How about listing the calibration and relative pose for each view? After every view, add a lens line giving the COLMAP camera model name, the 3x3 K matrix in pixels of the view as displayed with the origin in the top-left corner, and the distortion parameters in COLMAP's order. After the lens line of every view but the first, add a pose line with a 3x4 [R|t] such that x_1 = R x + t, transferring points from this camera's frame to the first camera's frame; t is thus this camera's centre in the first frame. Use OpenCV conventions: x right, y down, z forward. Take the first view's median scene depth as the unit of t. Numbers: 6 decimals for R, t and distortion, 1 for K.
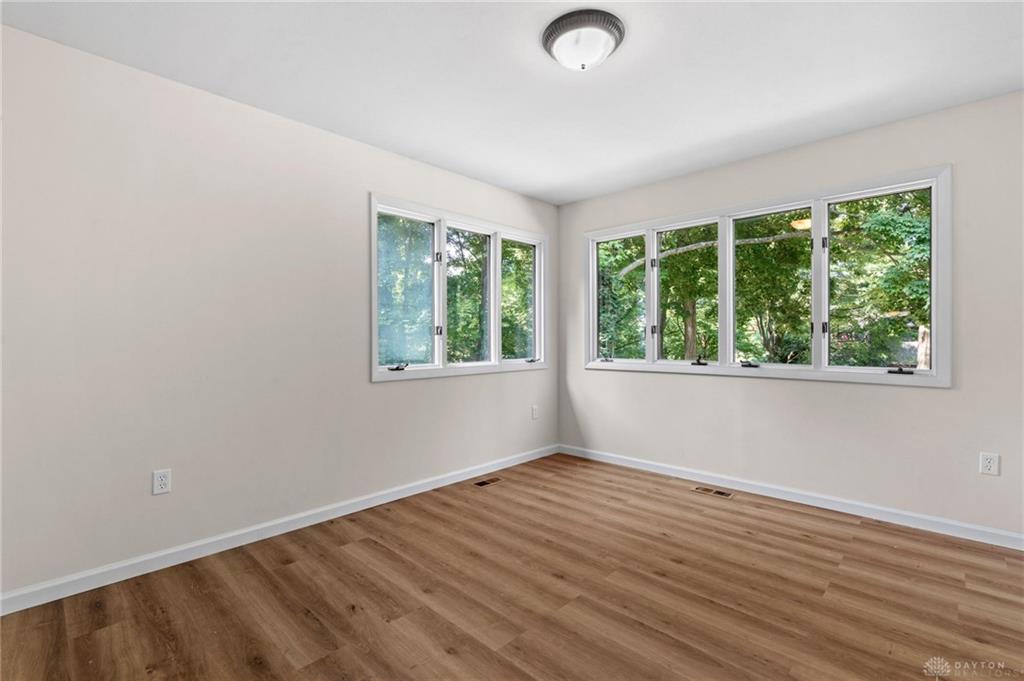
lens RADIAL K [[464.7, 0, 512.7], [0, 464.7, 339.2], [0, 0, 1]] dist [-0.002568, 0.000552]
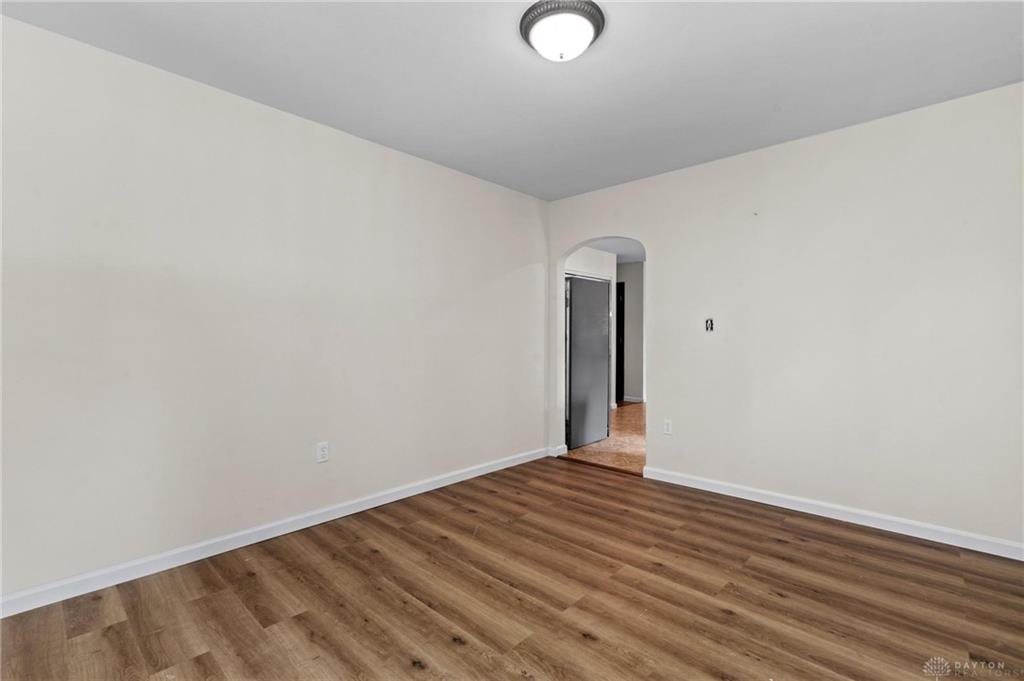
lens RADIAL K [[464.7, 0, 511.1], [0, 464.7, 338.4], [0, 0, 1]] dist [-0.002568, 0.000552]
pose [[-0.999988, 0.000638, -0.004924, 0.260988], [0.000599, 0.999968, 0.007964, -0.008970], [0.004929, 0.007961, -0.999956, 1.978952]]
